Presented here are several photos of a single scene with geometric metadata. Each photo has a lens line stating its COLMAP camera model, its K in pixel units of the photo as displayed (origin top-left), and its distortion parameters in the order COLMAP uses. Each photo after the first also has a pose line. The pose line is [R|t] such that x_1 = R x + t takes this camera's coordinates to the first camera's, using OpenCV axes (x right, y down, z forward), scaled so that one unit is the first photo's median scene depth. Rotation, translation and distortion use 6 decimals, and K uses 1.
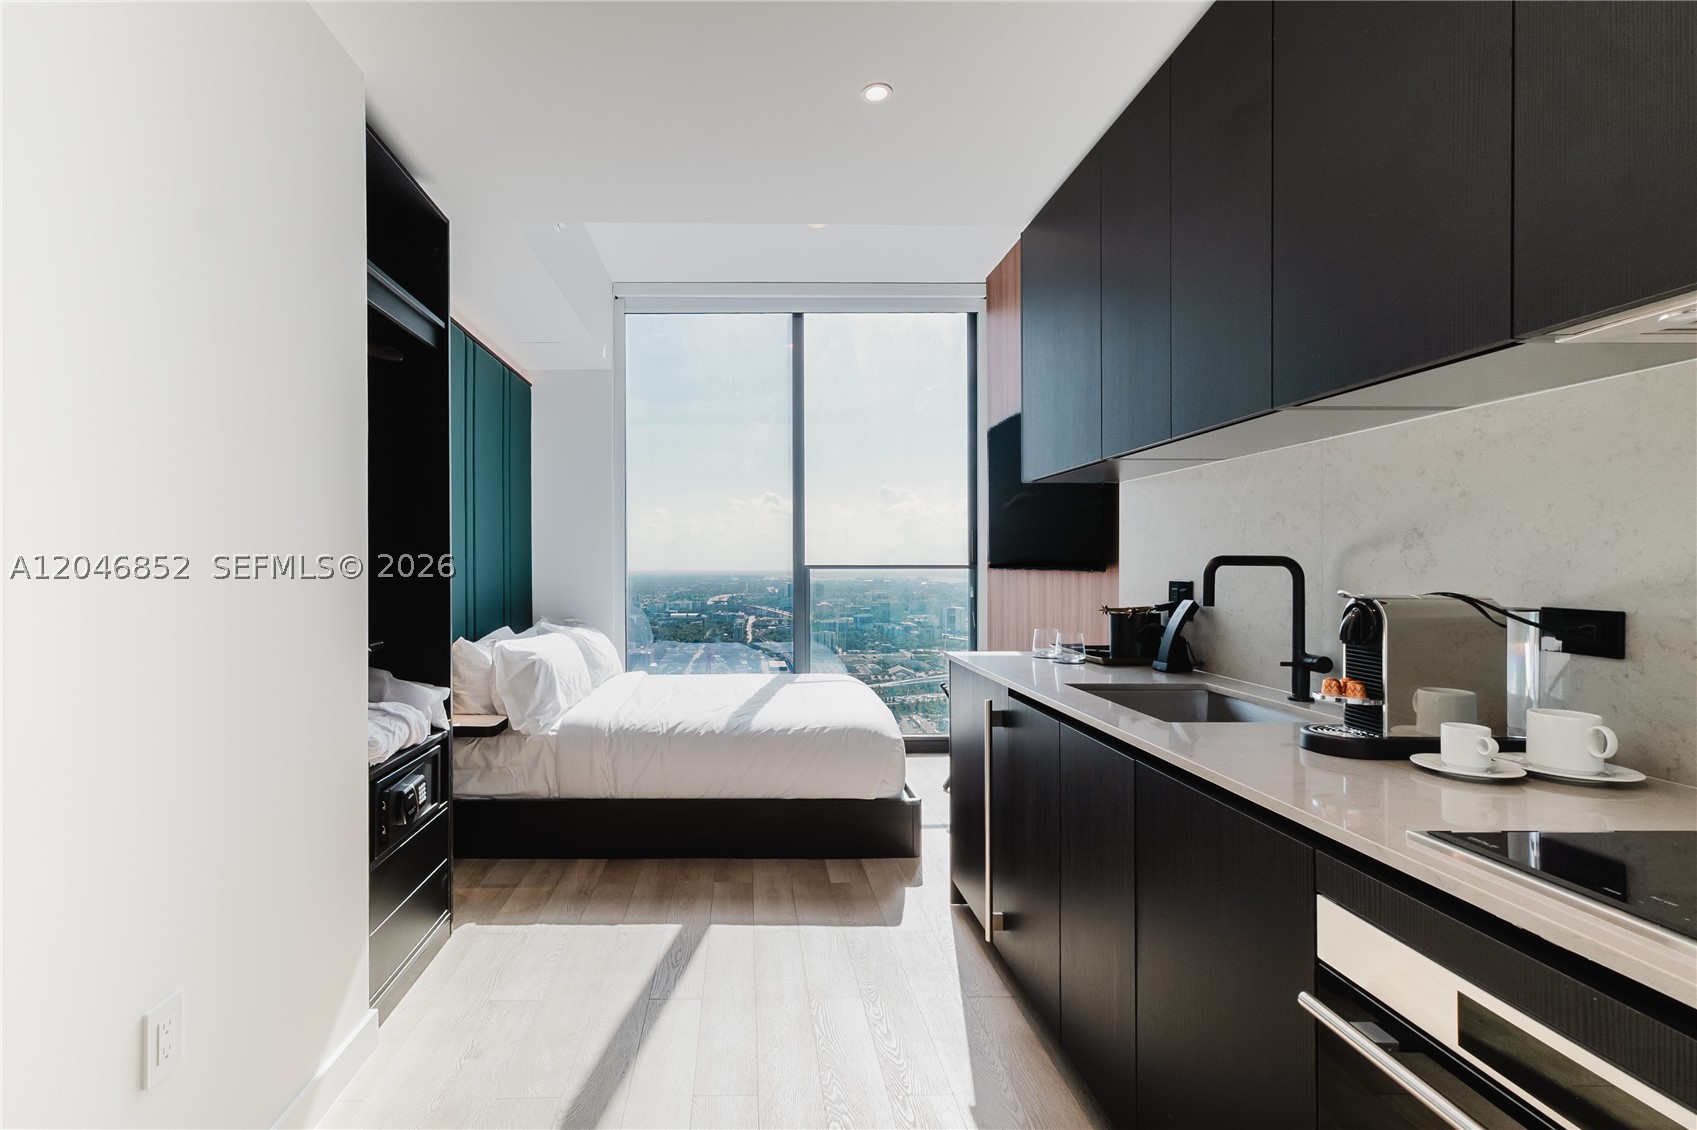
lens RADIAL K [[753.1, 0, 779.2], [0, 753.1, 577.3], [0, 0, 1]] dist [0.001036, 0.003103]
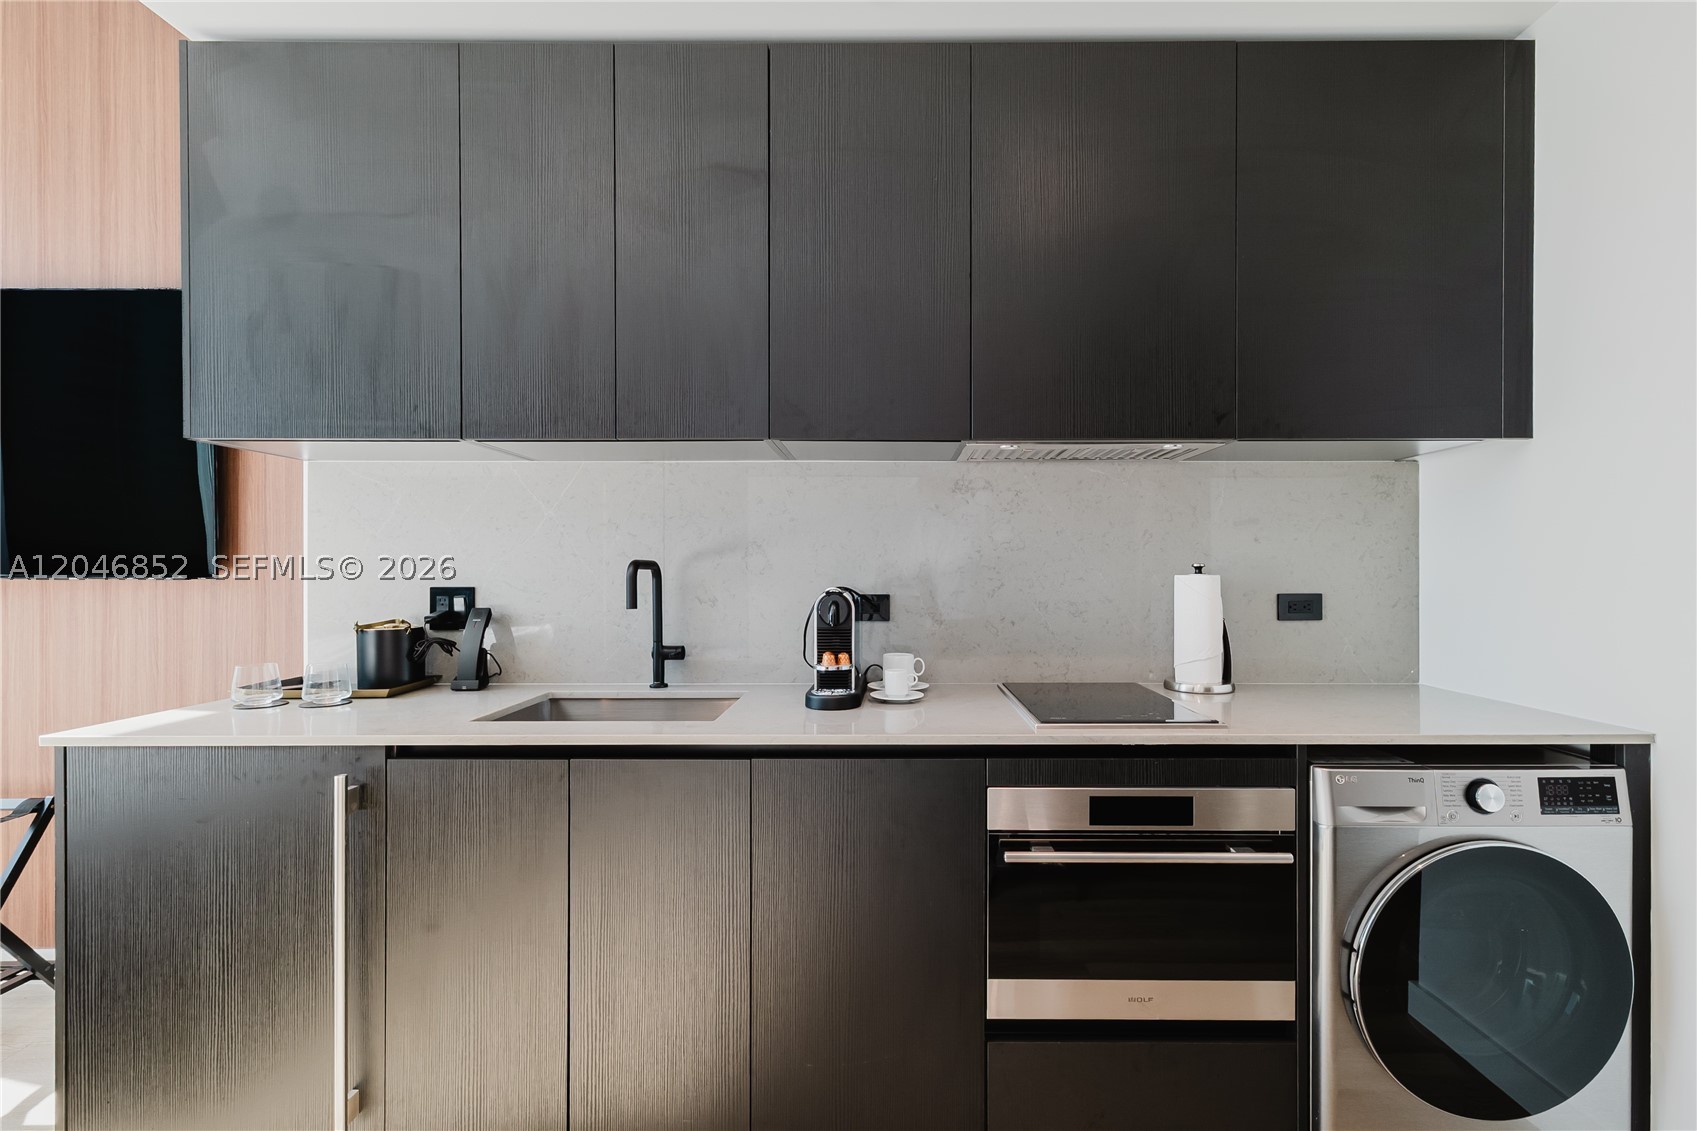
lens RADIAL K [[753.1, 0, 847.3], [0, 753.1, 566.5], [0, 0, 1]] dist [0.001036, 0.003103]
pose [[0.051195, -0.000316, 0.998689, -0.276315], [0.017524, 0.999846, -0.000582, -0.008554], [-0.998535, 0.017531, 0.051193, 0.414976]]
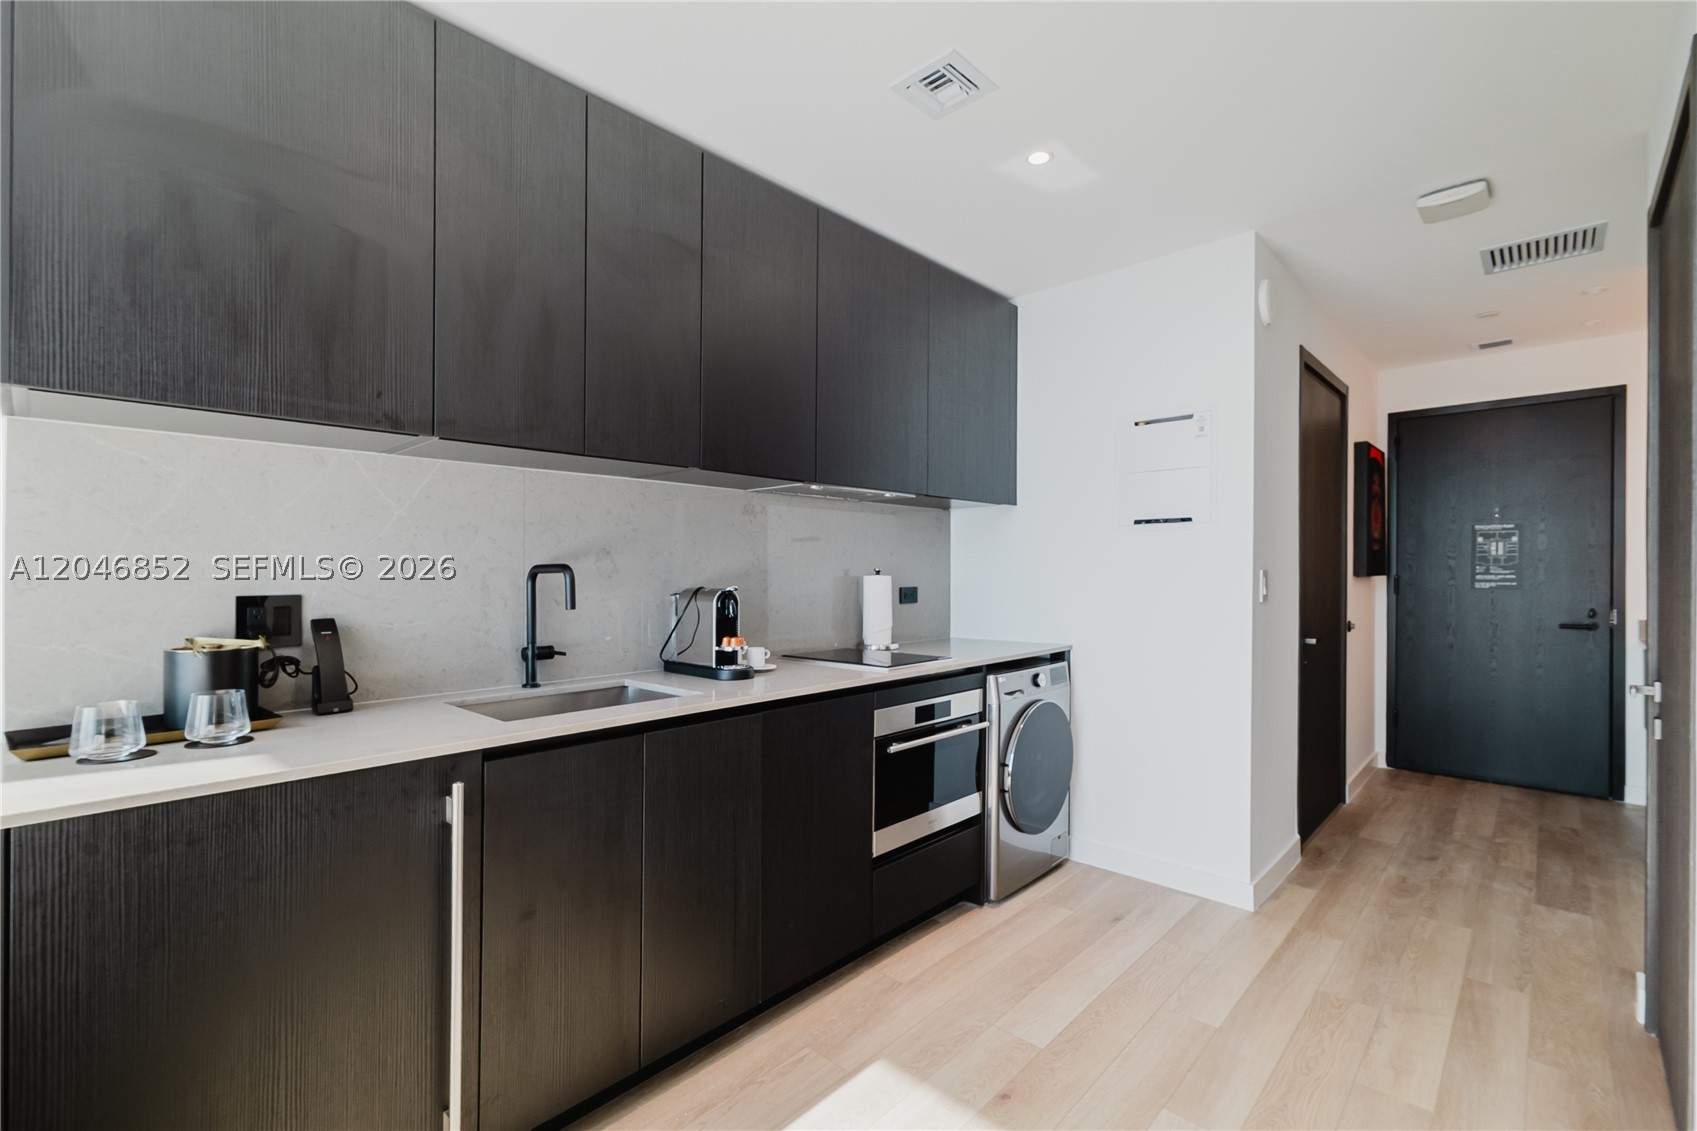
lens RADIAL K [[753.1, 0, 834.4], [0, 753.1, 577.6], [0, 0, 1]] dist [0.001036, 0.003103]
pose [[-0.686526, -0.001980, 0.727102, -0.316035], [0.016158, 0.999708, 0.017978, -0.013807], [-0.726925, 0.024091, -0.686294, 0.930168]]
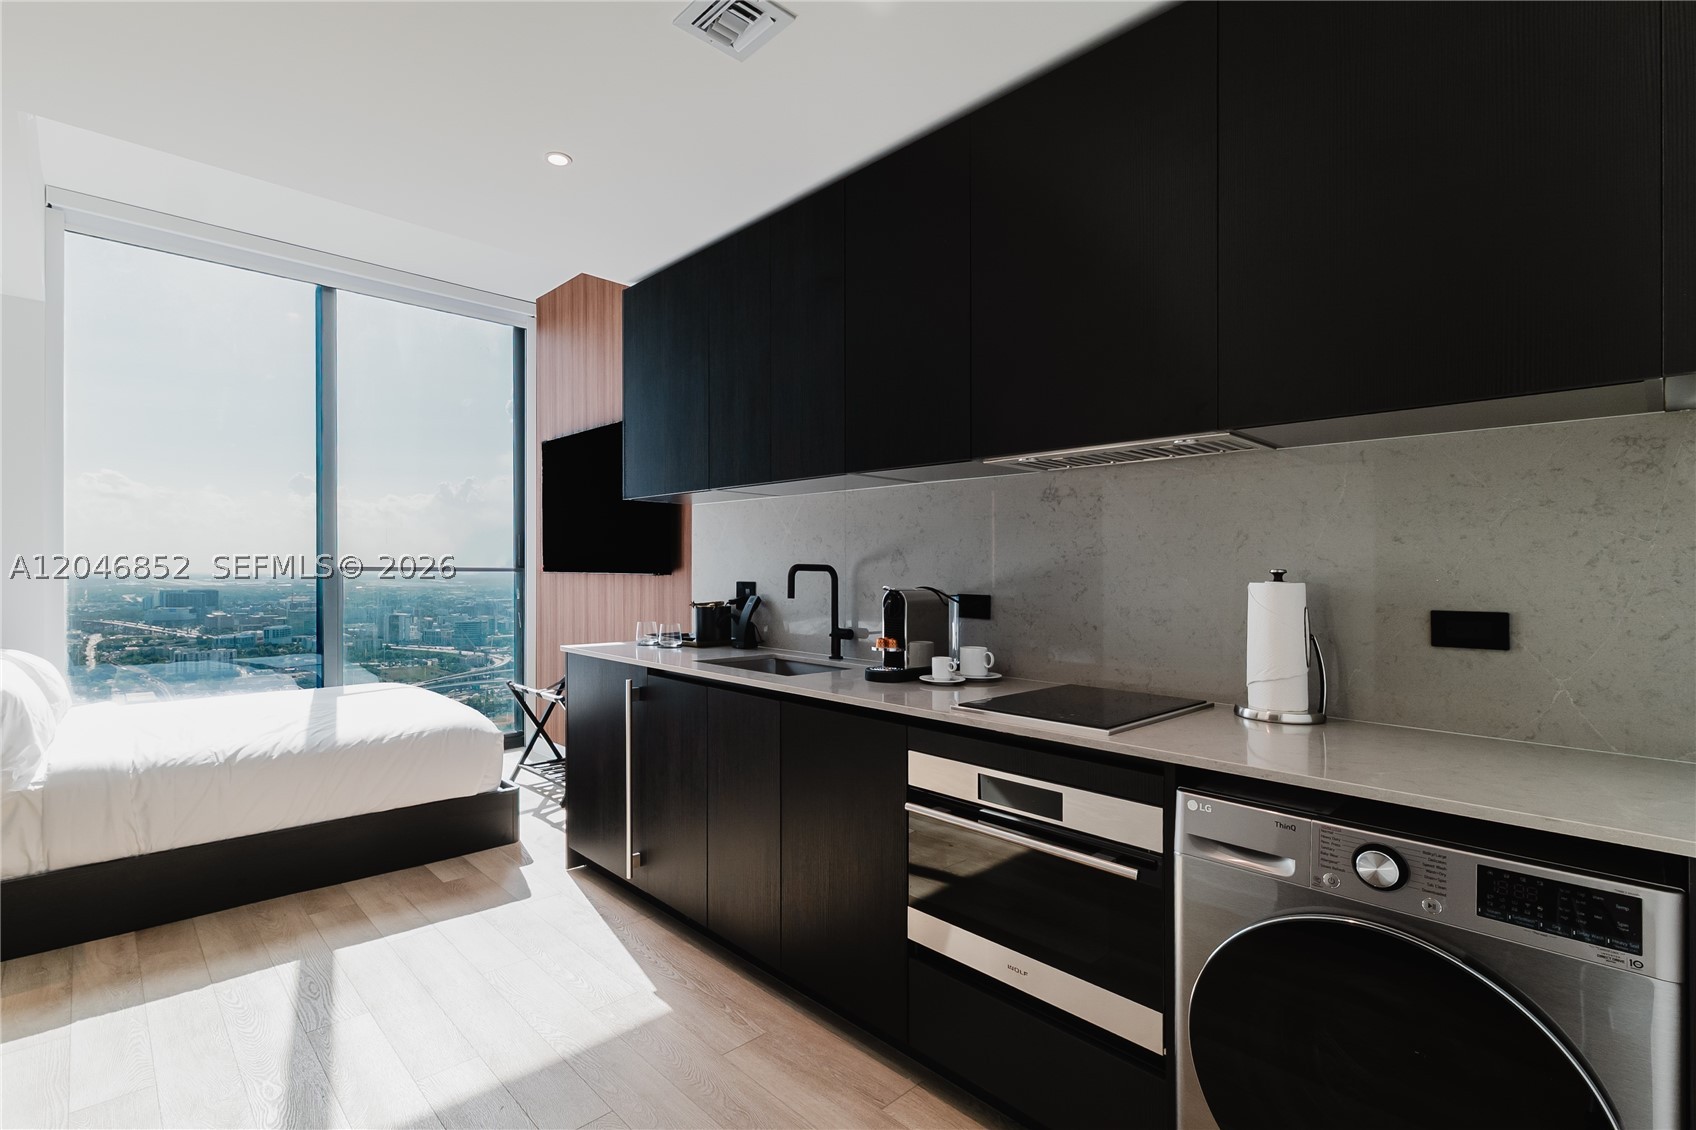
lens RADIAL K [[752.6, 0, 789.1], [0, 752.6, 576.6], [0, 0, 1]] dist [0.001036, 0.003103]
pose [[0.763808, 0.000669, 0.645444, -0.240607], [0.002295, 0.999990, -0.003753, 0.000908], [-0.645440, 0.004347, 0.763799, -0.074909]]
